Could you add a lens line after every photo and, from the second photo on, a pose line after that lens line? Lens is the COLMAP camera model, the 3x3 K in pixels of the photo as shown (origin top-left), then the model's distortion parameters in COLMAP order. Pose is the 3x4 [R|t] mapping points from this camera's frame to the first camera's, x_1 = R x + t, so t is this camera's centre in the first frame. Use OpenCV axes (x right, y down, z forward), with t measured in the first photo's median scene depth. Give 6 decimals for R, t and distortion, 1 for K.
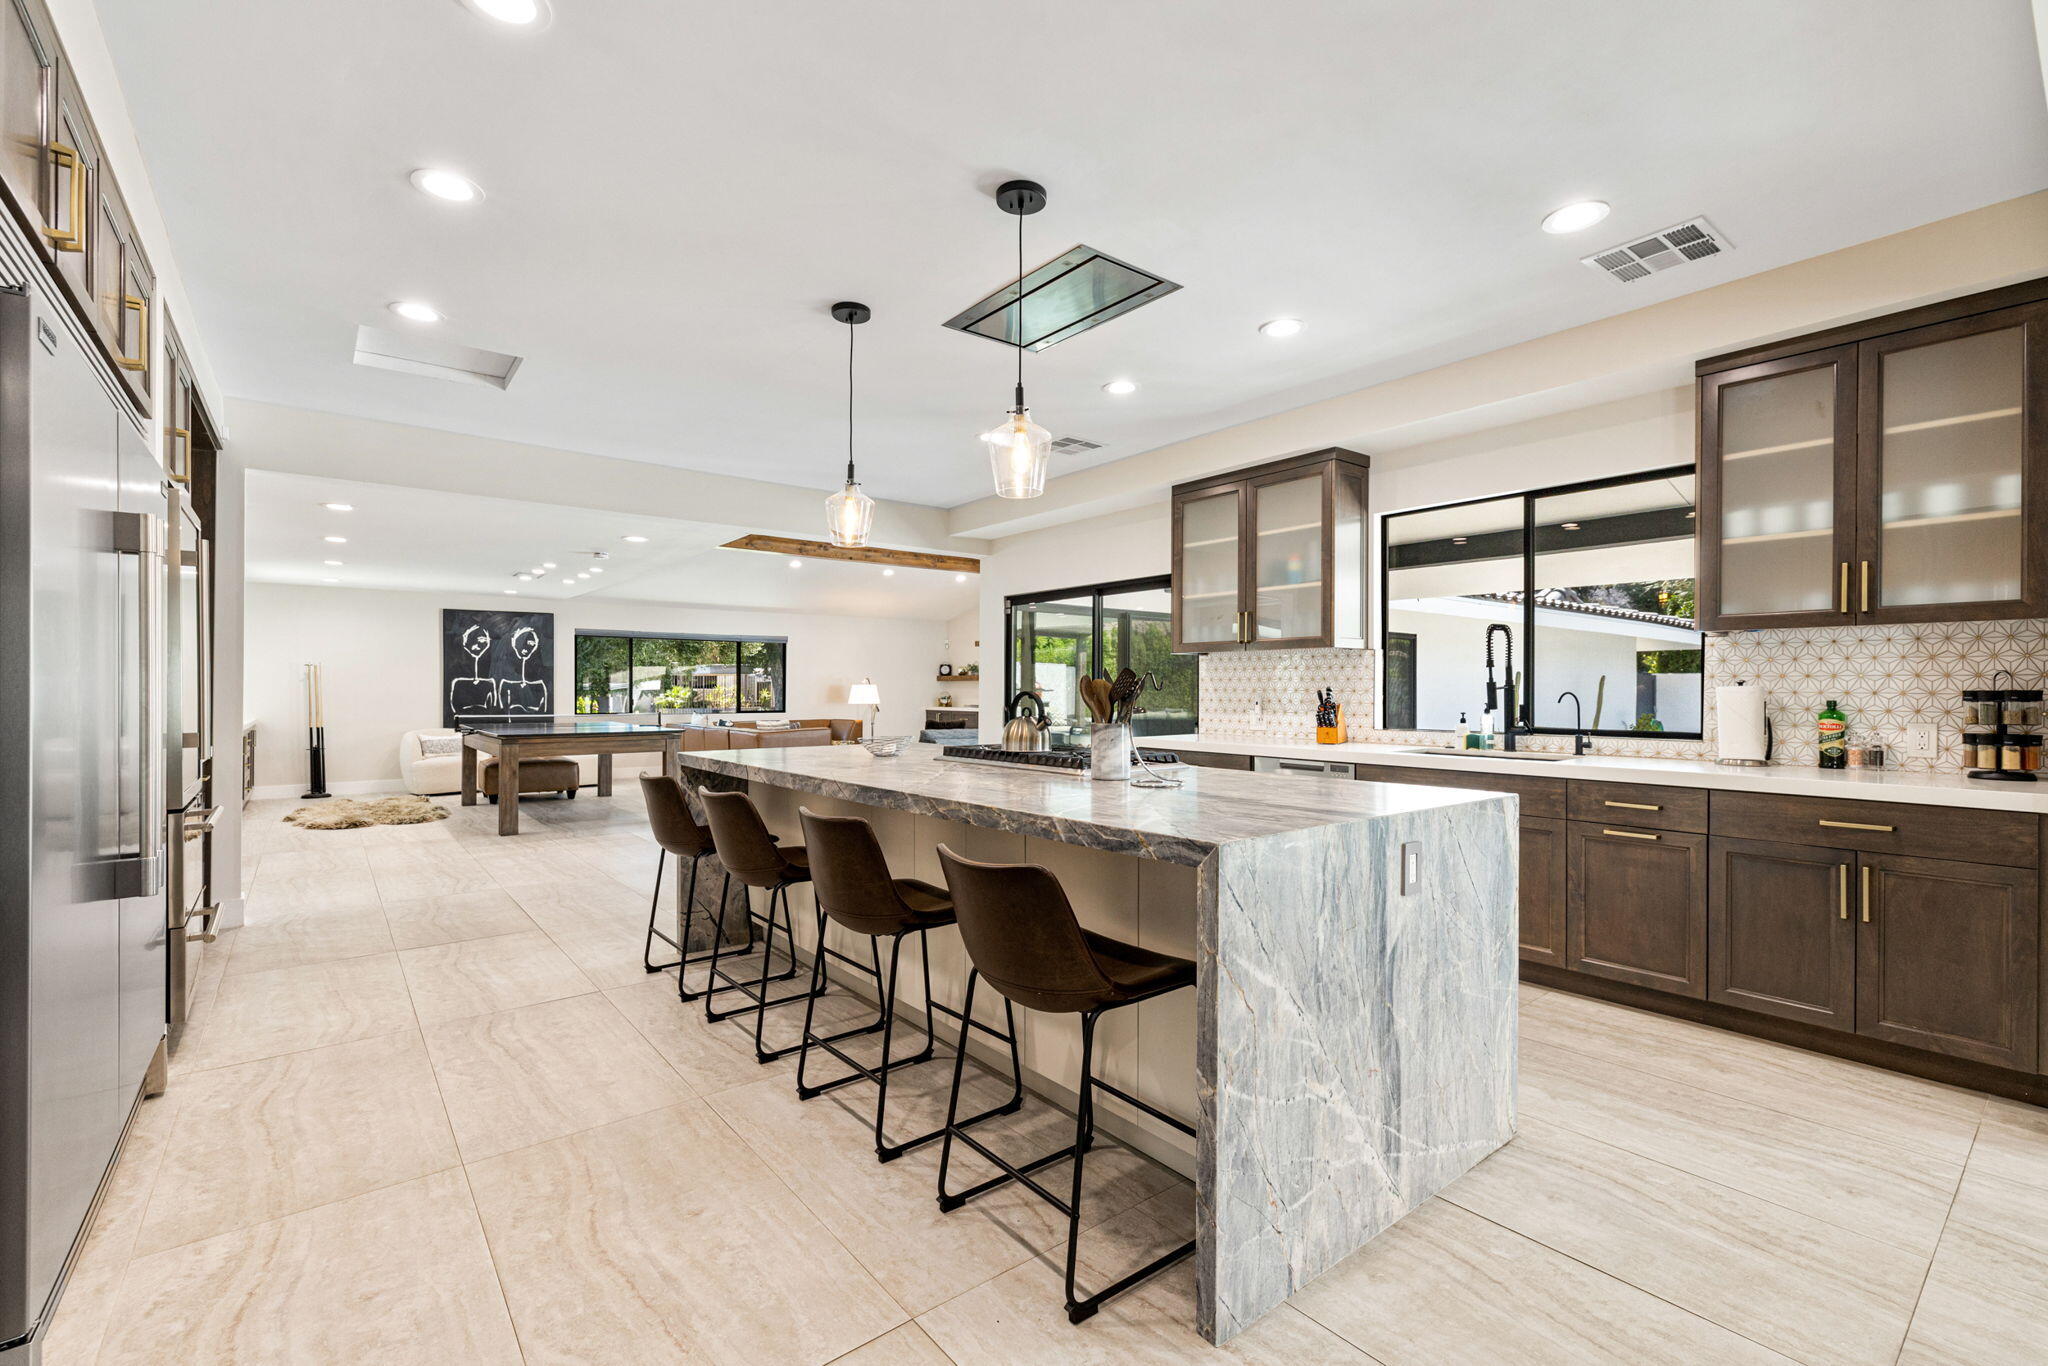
lens RADIAL K [[878.6, 0, 1024.0], [0, 878.6, 683.0], [0, 0, 1]] dist [0.001285, 0.000184]
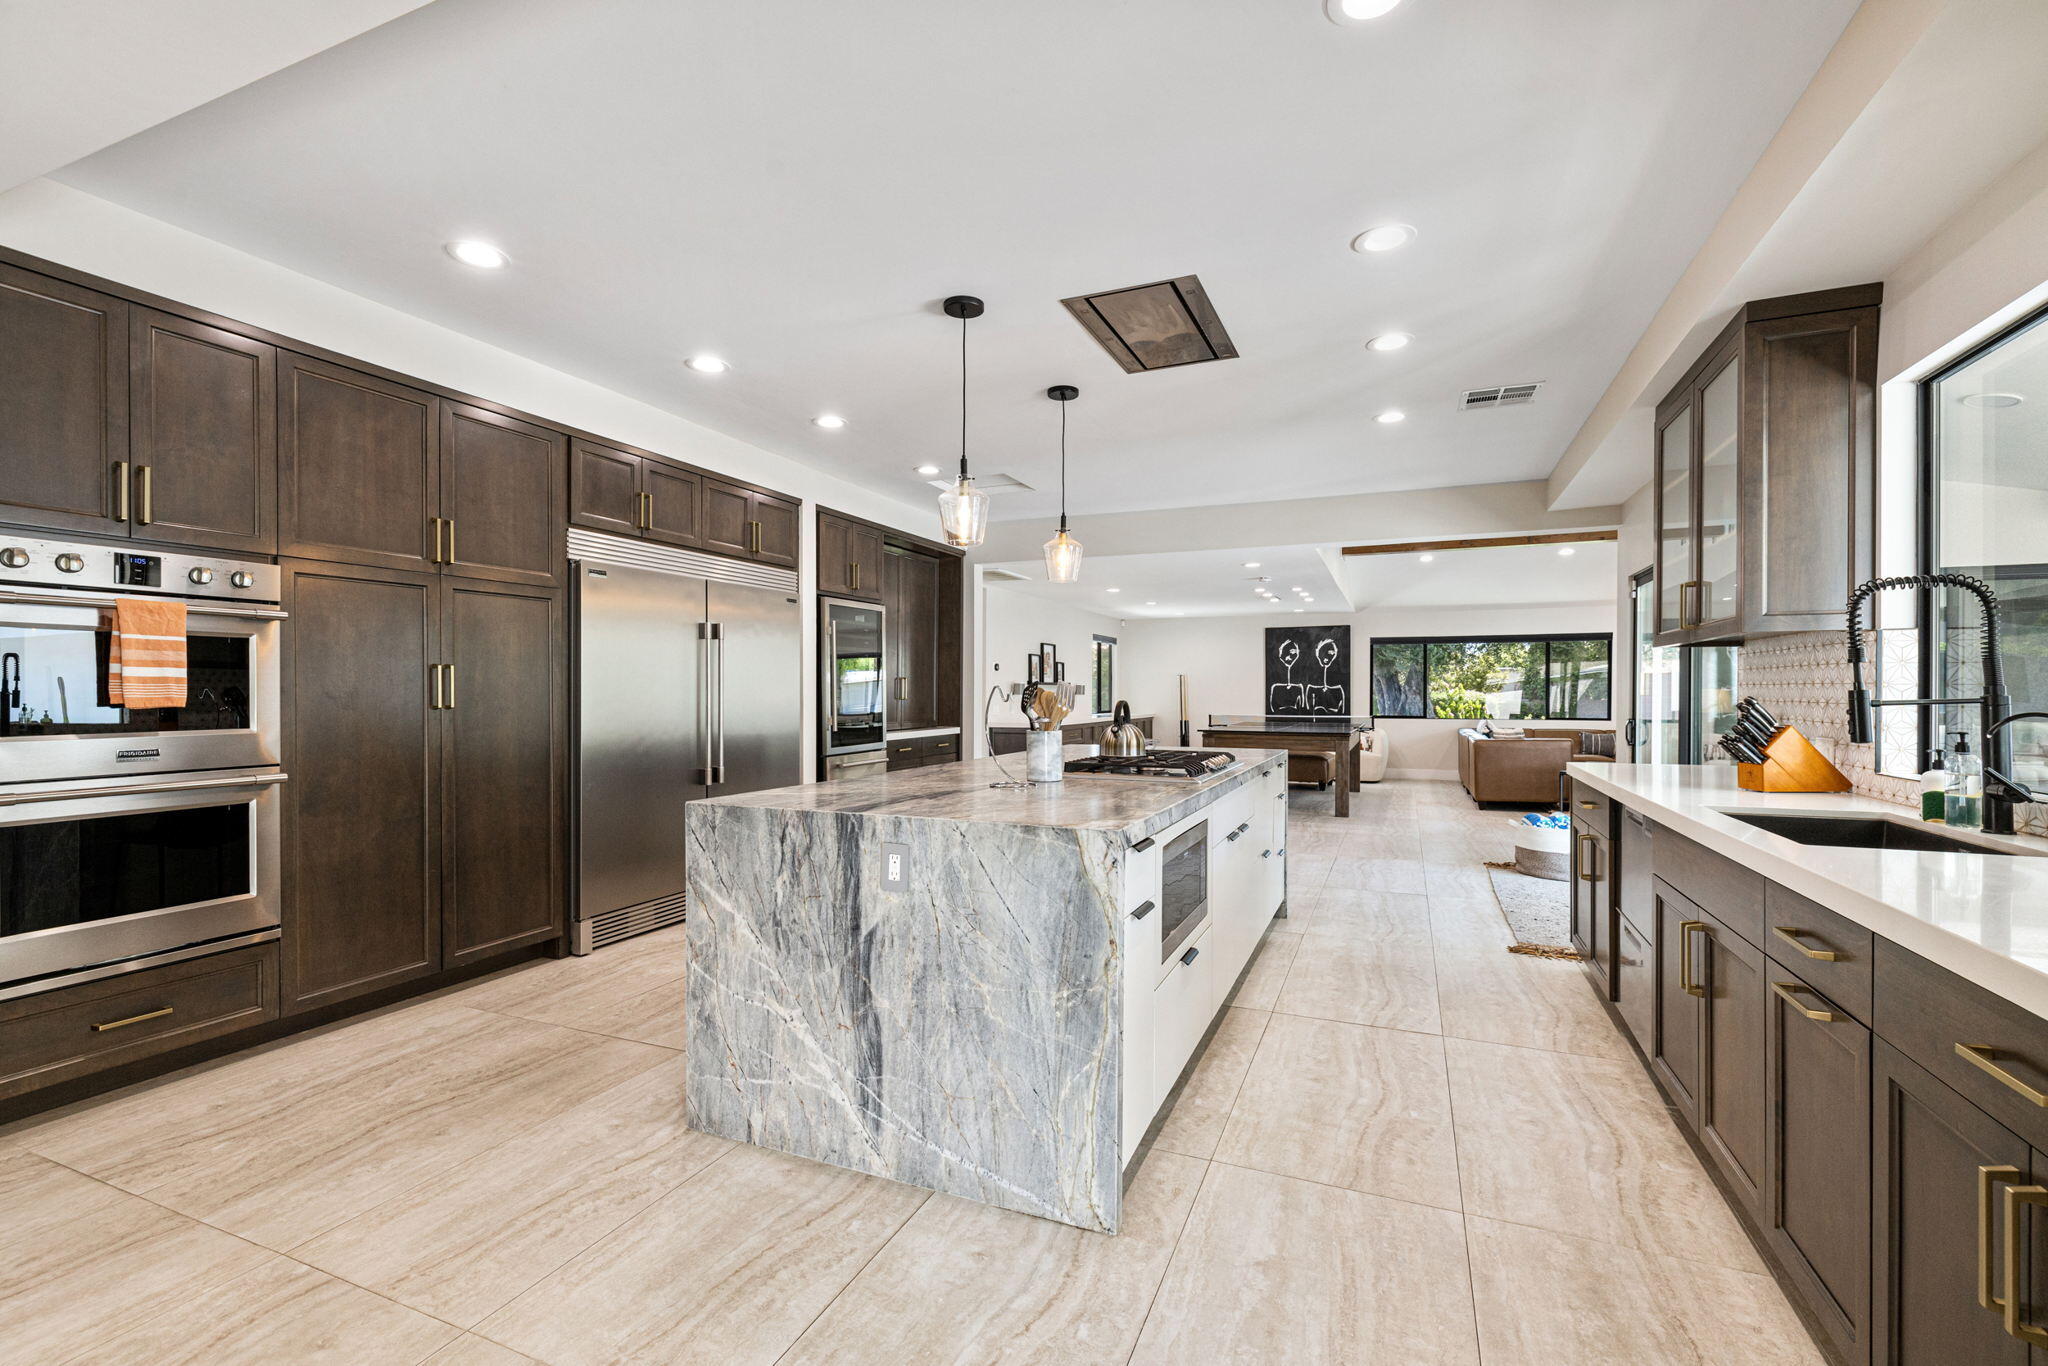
lens RADIAL K [[878.6, 0, 1024.0], [0, 878.6, 683.0], [0, 0, 1]] dist [0.001285, 0.000184]
pose [[0.477064, -0.012119, -0.878785, 1.519120], [0.011033, 0.999909, -0.007800, -0.007840], [0.878799, -0.005974, 0.477154, 0.636888]]
